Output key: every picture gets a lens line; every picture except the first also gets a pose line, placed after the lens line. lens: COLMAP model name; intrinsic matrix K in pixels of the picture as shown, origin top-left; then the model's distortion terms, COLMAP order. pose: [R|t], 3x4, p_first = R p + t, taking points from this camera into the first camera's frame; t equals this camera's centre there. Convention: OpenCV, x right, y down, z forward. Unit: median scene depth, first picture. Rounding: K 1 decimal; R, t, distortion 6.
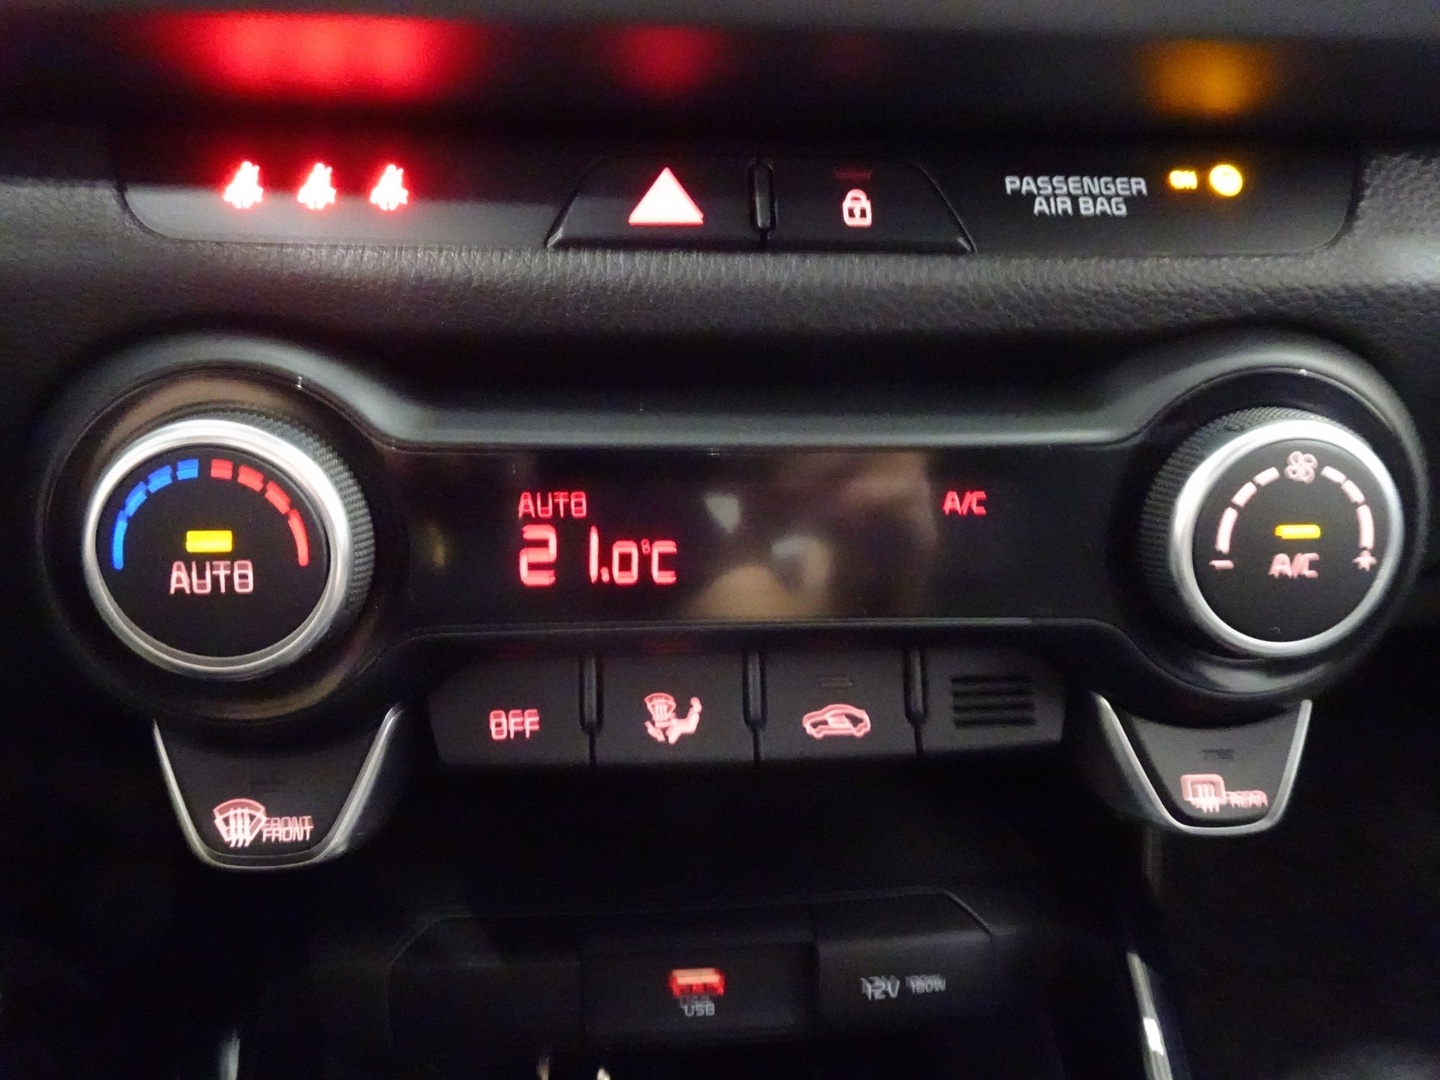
lens RADIAL K [[1018.5, 0, 719.2], [0, 1018.5, 539.3], [0, 0, 1]] dist [-0.028481, -0.002351]
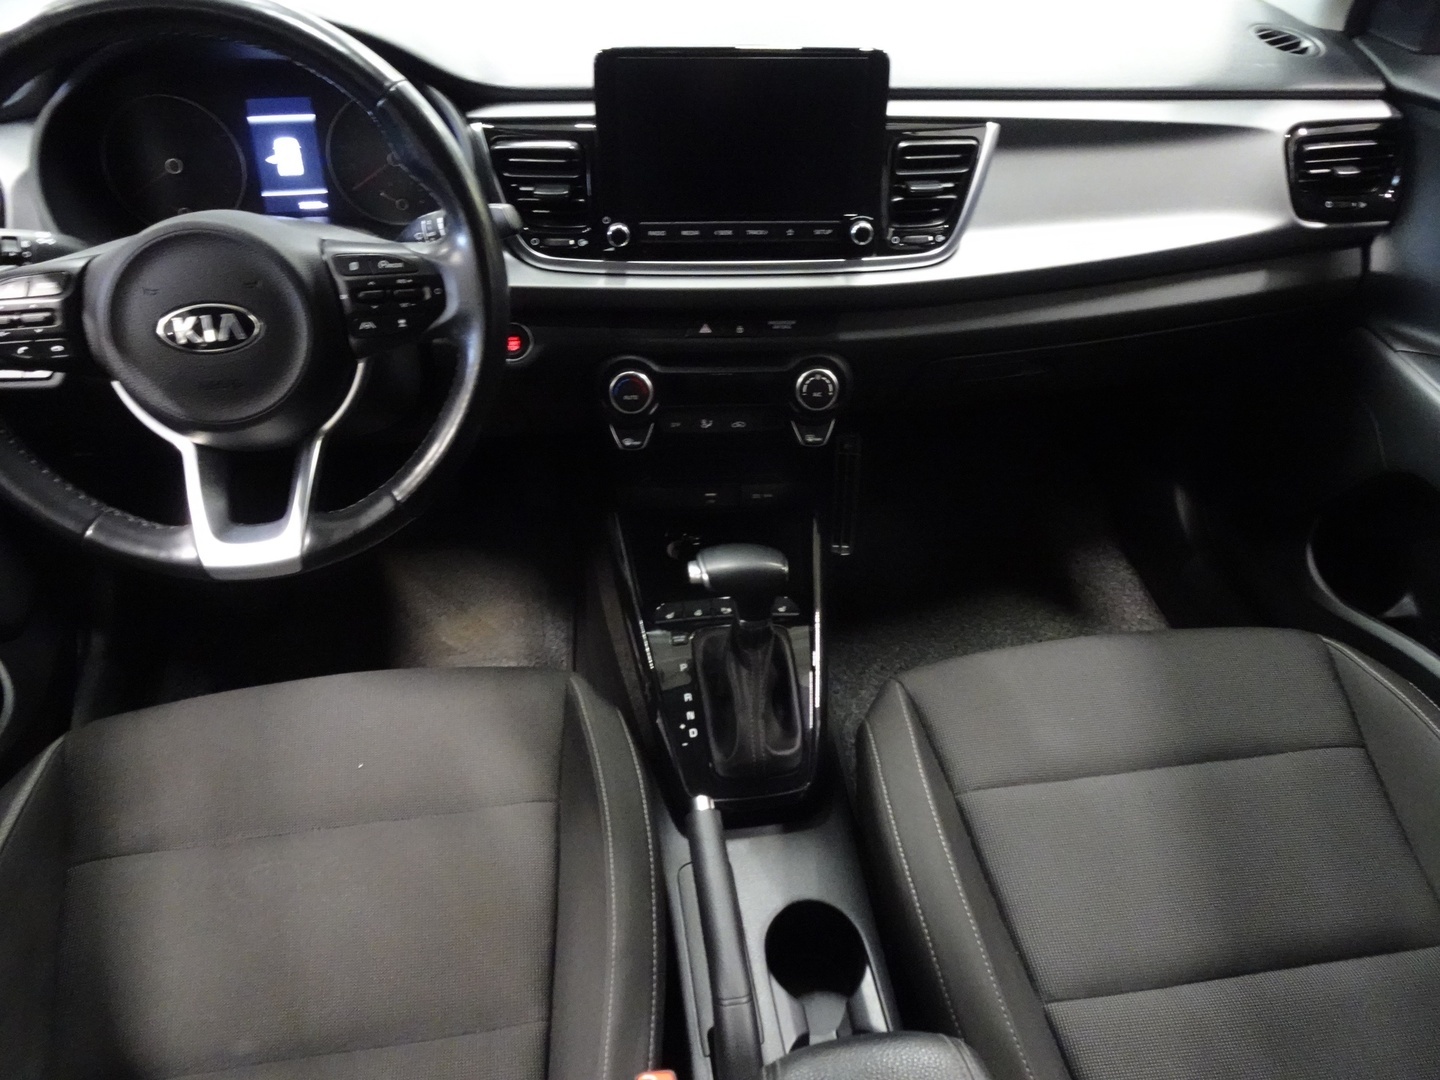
lens RADIAL K [[1018.5, 0, 719.3], [0, 1018.5, 537.7], [0, 0, 1]] dist [-0.028481, -0.002351]
pose [[0.999930, 0.001833, -0.011651, 0.090983], [0.000523, 0.979996, 0.199017, -0.318527], [0.011783, -0.199010, 0.979927, -4.677340]]
